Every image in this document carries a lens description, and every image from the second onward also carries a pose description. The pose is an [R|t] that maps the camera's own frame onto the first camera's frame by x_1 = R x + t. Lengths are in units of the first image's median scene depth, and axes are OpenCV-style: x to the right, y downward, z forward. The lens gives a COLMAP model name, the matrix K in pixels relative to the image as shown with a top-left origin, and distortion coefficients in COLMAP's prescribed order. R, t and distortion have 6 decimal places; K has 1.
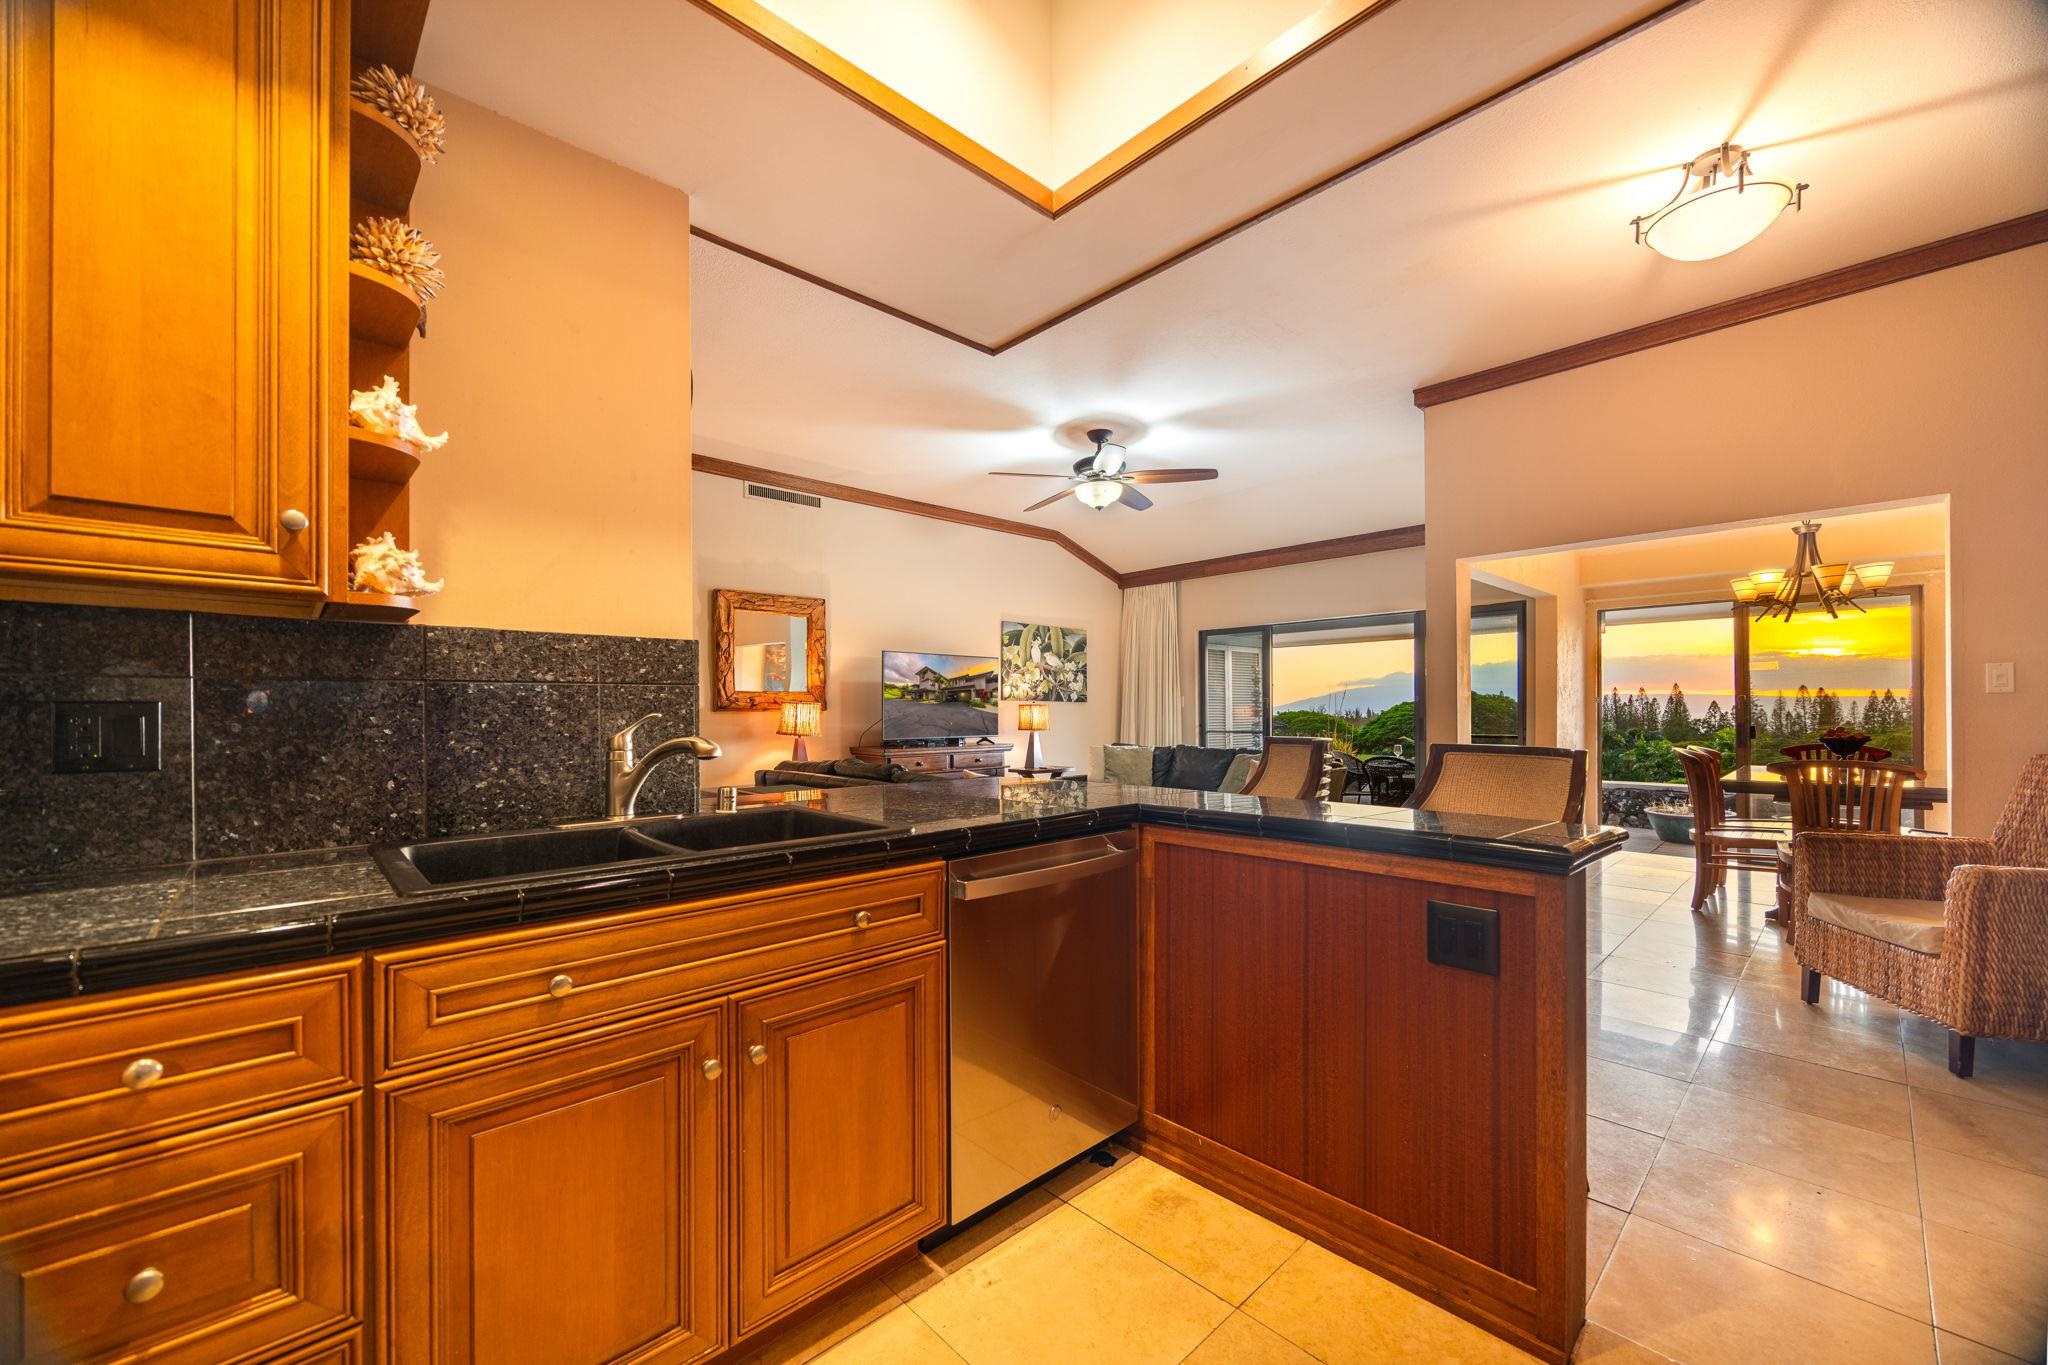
lens RADIAL K [[824.9, 0, 974.6], [0, 824.9, 710.5], [0, 0, 1]] dist [0.005860, -0.001593]
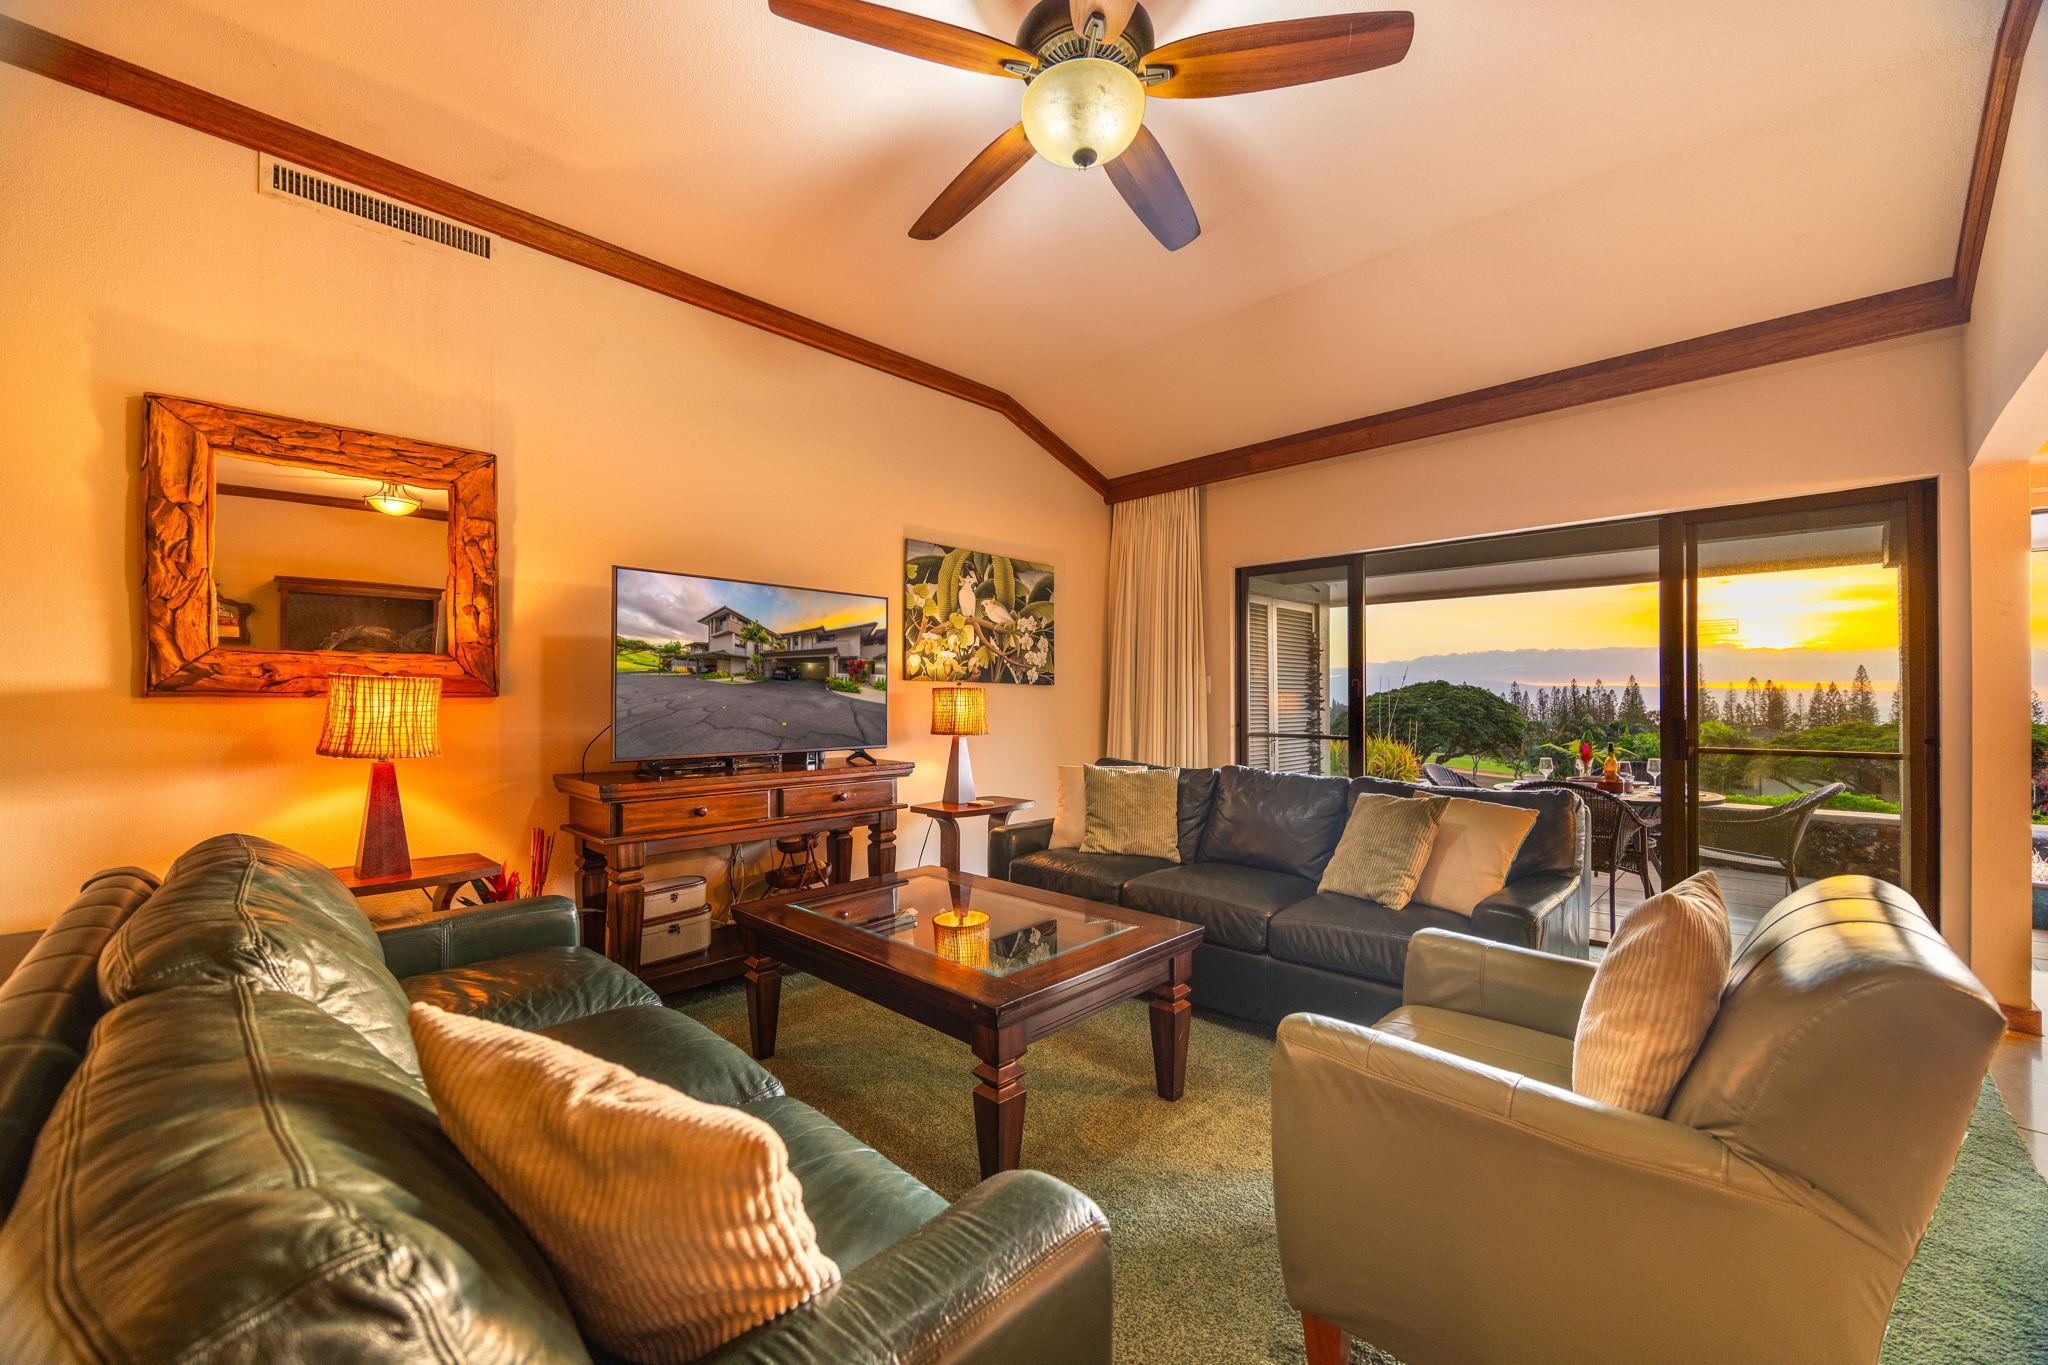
lens RADIAL K [[824.9, 0, 988.7], [0, 824.9, 692.3], [0, 0, 1]] dist [0.005860, -0.001593]
pose [[0.998650, 0.005821, 0.051616, 0.061079], [-0.005421, 0.999954, -0.007891, 0.000061], [-0.051659, 0.007601, 0.998636, 0.430990]]
